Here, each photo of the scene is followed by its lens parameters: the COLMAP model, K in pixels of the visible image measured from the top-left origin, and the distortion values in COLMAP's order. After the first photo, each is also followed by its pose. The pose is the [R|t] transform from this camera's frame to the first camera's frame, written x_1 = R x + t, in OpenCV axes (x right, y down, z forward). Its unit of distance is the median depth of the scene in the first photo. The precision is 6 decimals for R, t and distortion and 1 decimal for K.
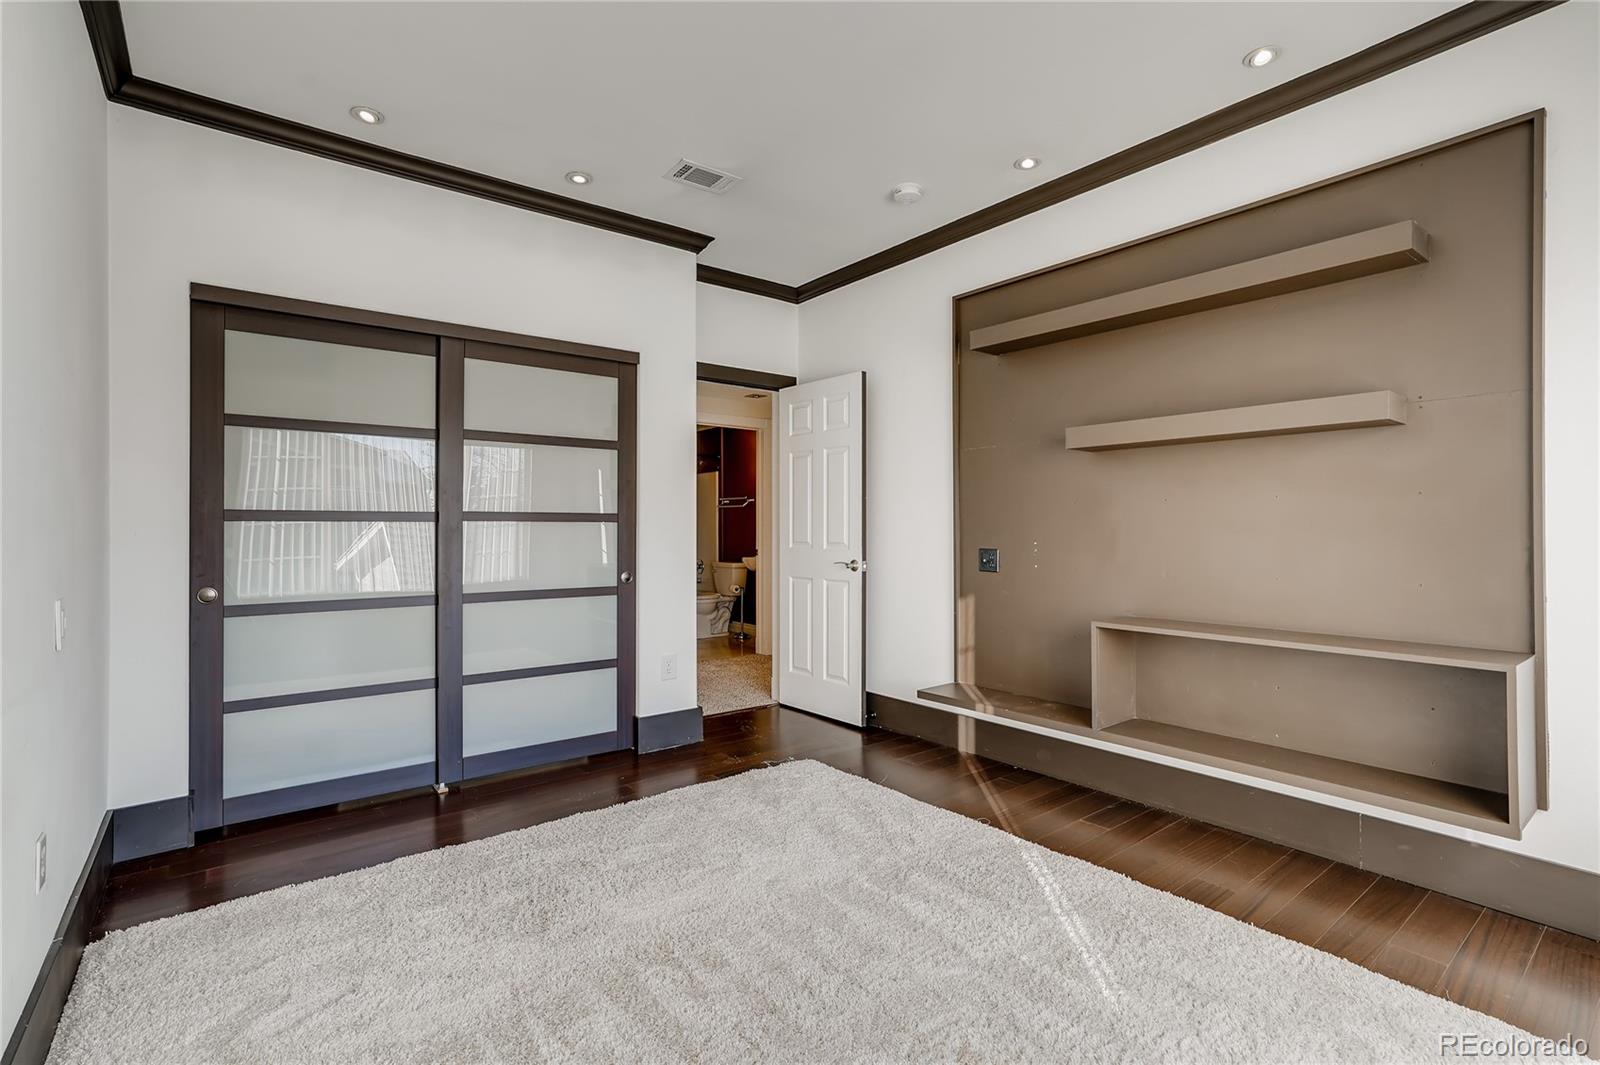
lens RADIAL K [[733.0, 0, 806.9], [0, 733.0, 523.2], [0, 0, 1]] dist [-0.010065, 0.001839]
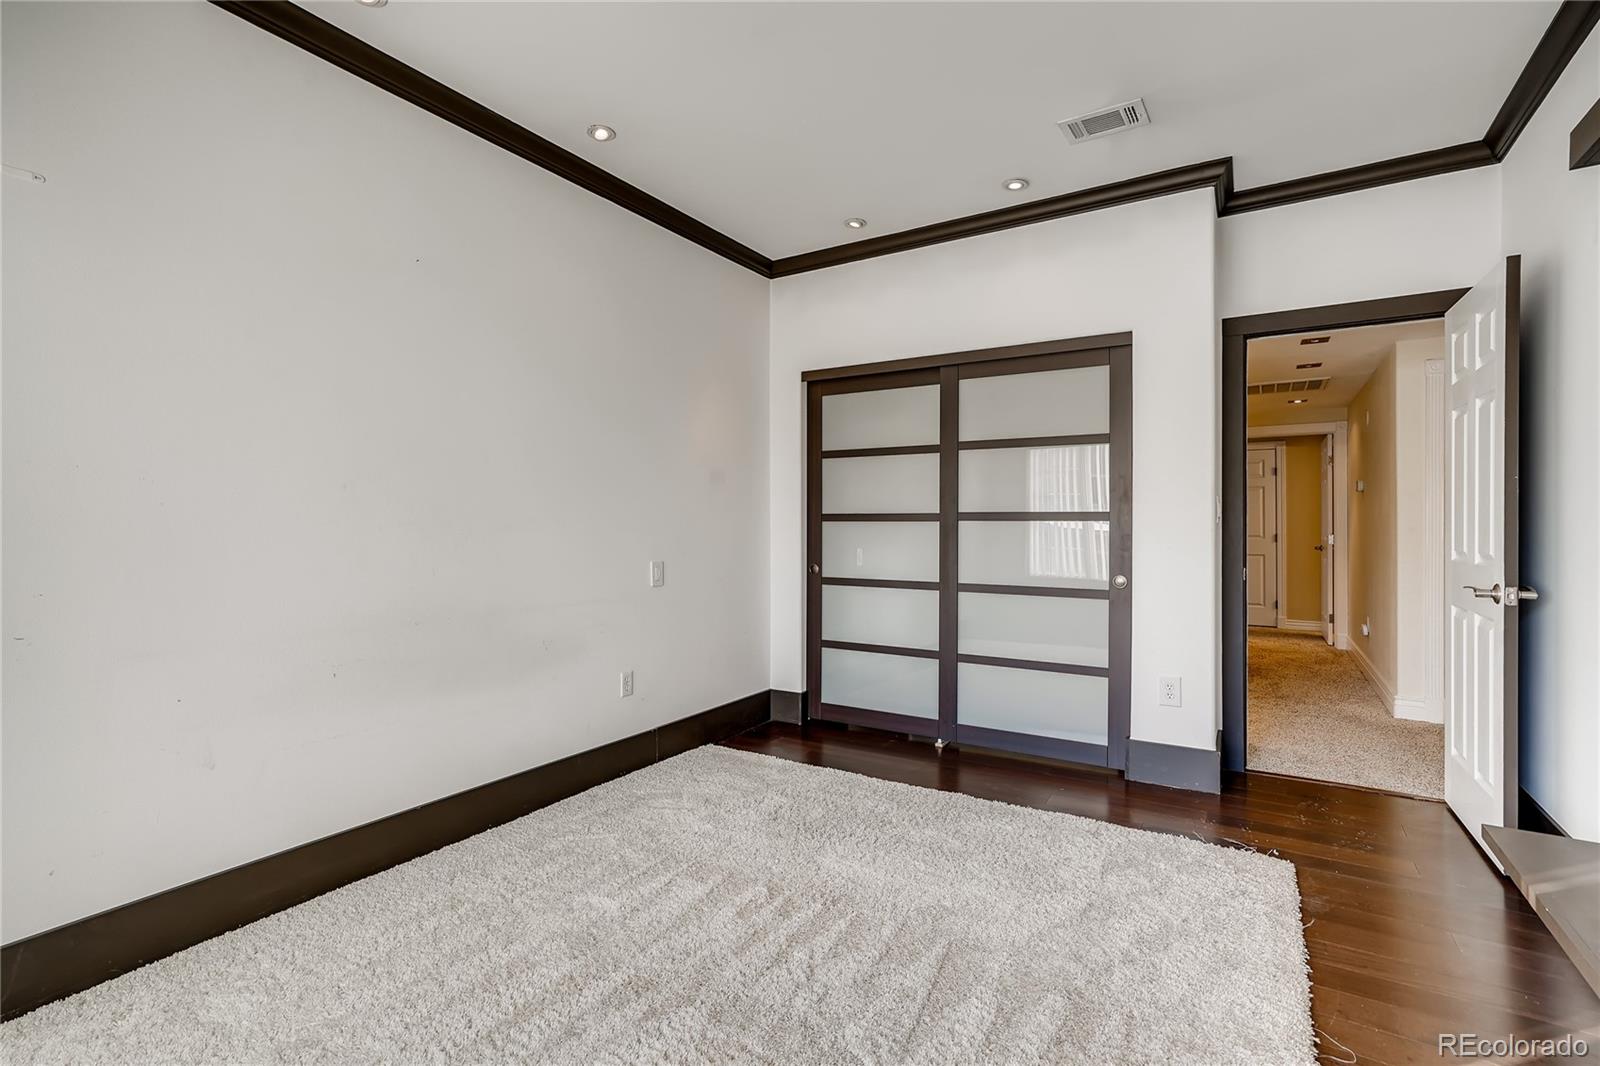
lens RADIAL K [[733.0, 0, 805.9], [0, 733.0, 530.0], [0, 0, 1]] dist [-0.010065, 0.001839]
pose [[0.346945, 0.008345, -0.937848, 0.542826], [0.002134, 0.999951, 0.009687, -0.000056], [0.937883, -0.005362, 0.346910, 0.368595]]
